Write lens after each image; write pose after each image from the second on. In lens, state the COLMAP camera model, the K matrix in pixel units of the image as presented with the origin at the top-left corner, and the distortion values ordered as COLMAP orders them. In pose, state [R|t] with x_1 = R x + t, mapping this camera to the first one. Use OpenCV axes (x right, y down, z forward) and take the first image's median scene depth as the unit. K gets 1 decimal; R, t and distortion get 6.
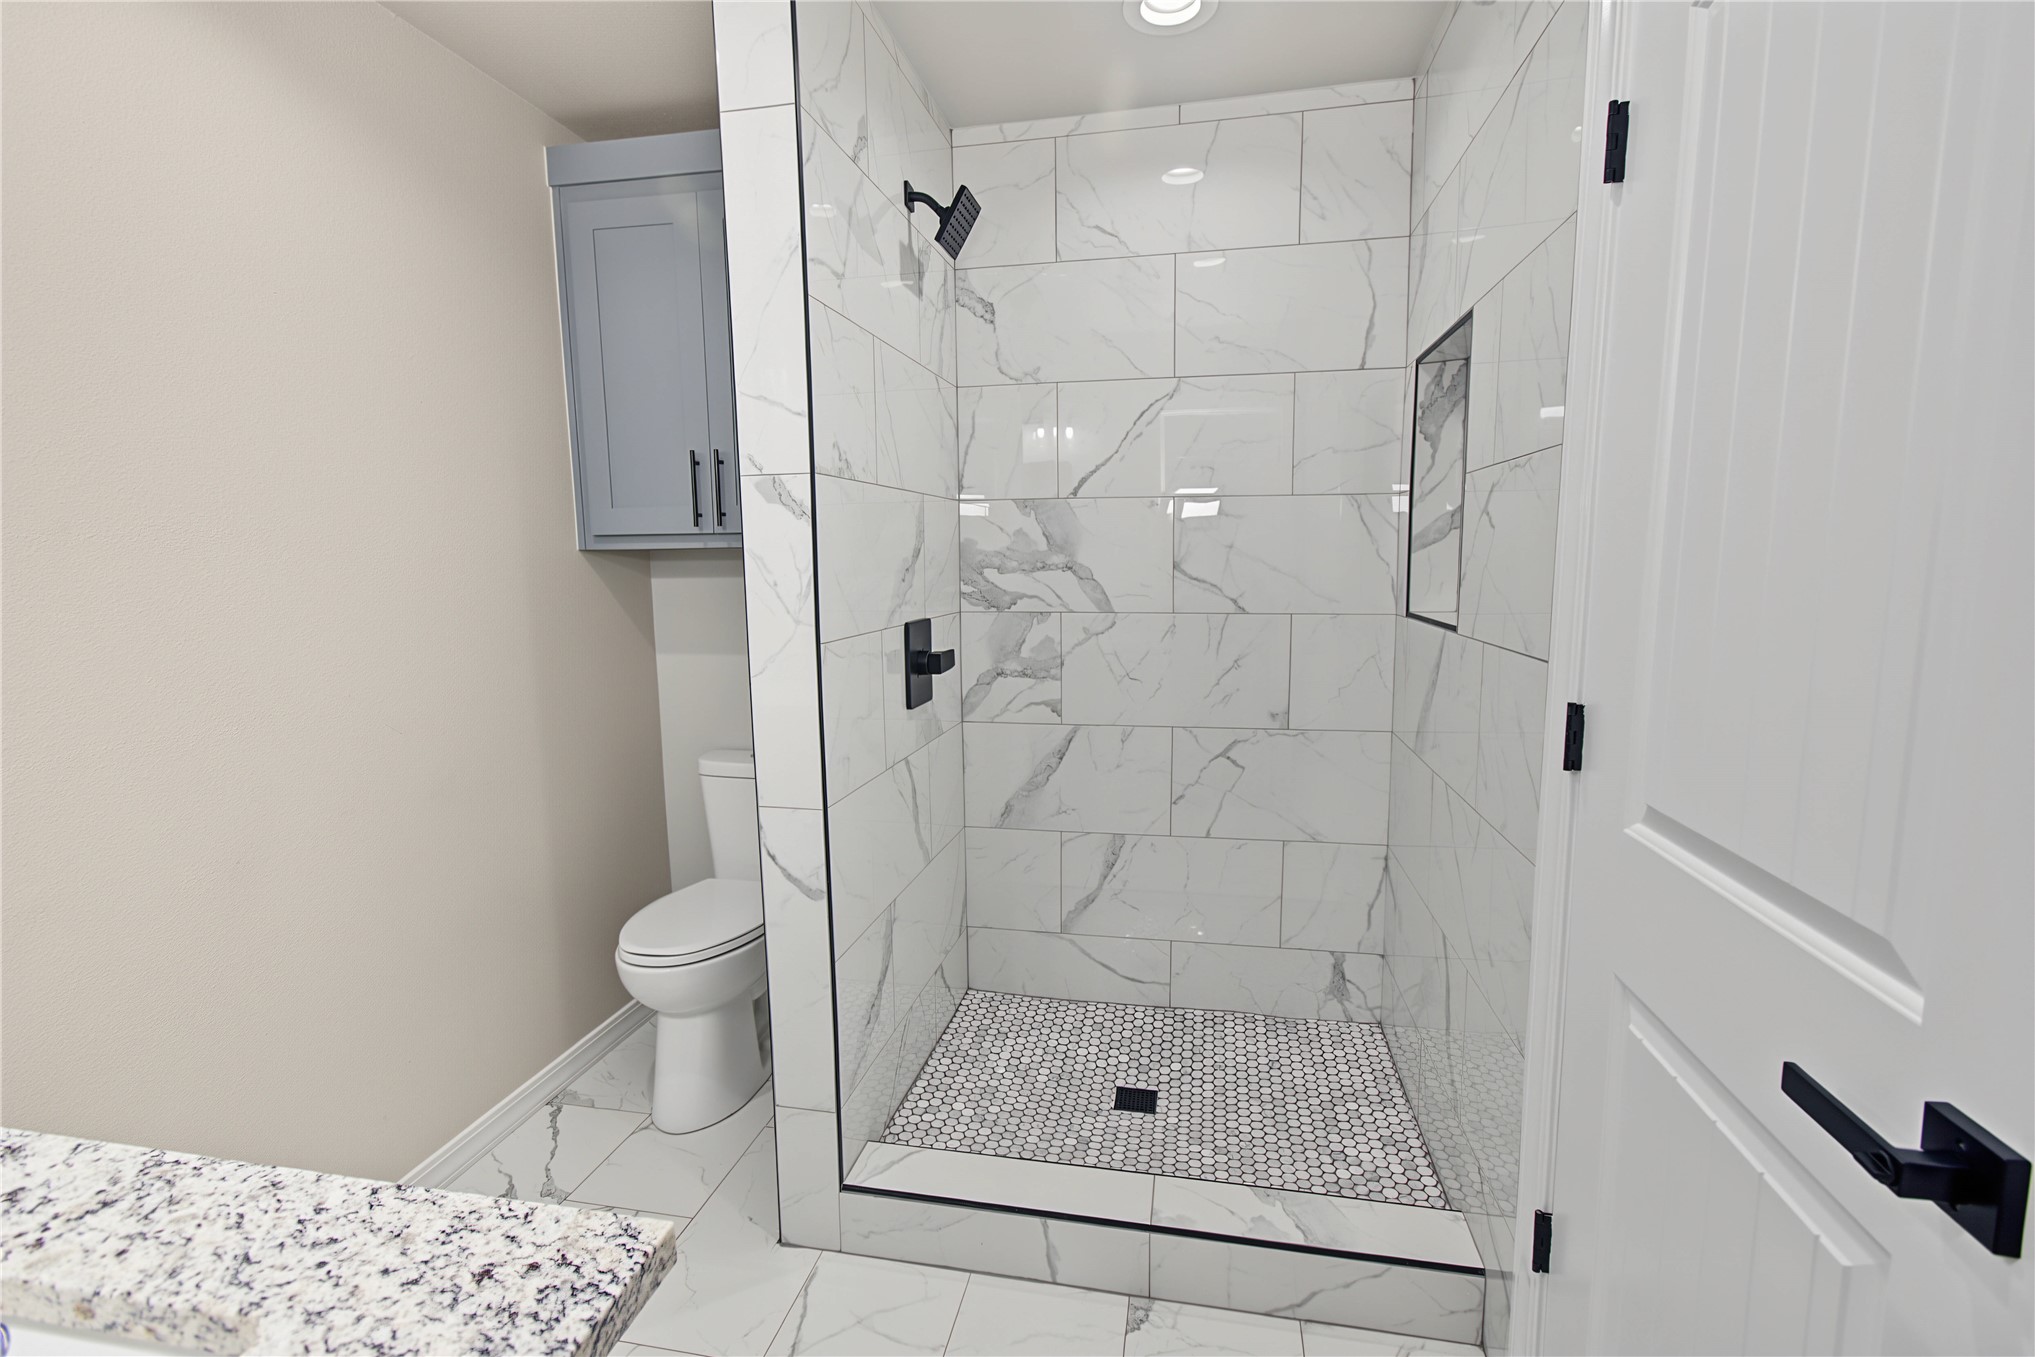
lens RADIAL K [[910.7, 0, 1025.4], [0, 910.7, 680.2], [0, 0, 1]] dist [0.010673, 0.000099]
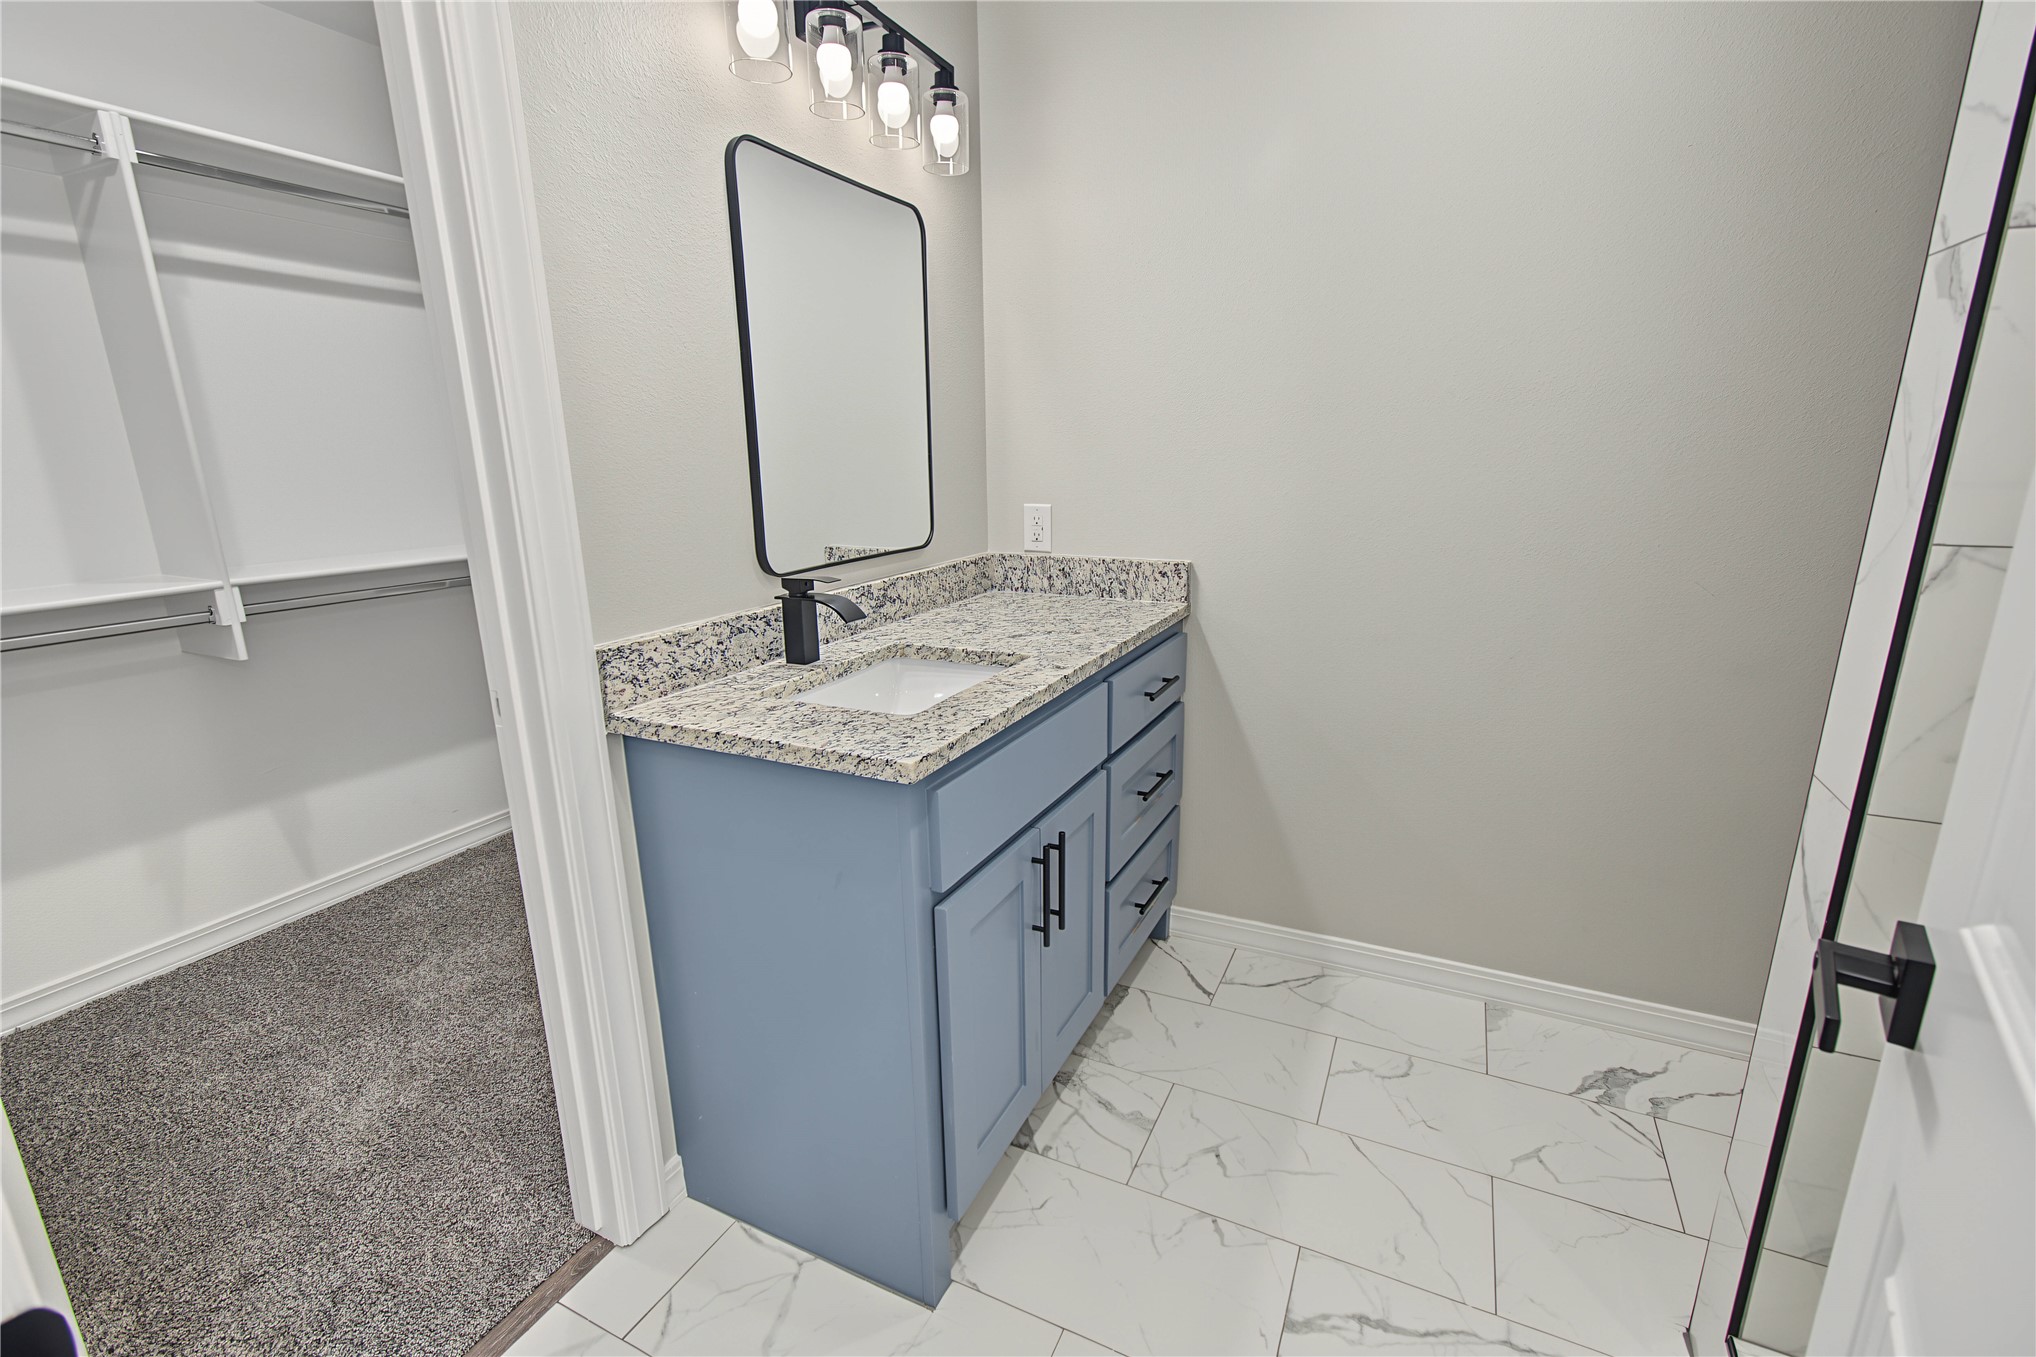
lens RADIAL K [[911.1, 0, 1025.2], [0, 911.1, 674.4], [0, 0, 1]] dist [0.010673, 0.000099]
pose [[-0.239989, 0.255876, -0.936447, 1.273136], [-0.115251, 0.950306, 0.289199, -0.168726], [0.963910, 0.177331, -0.198573, 1.521682]]
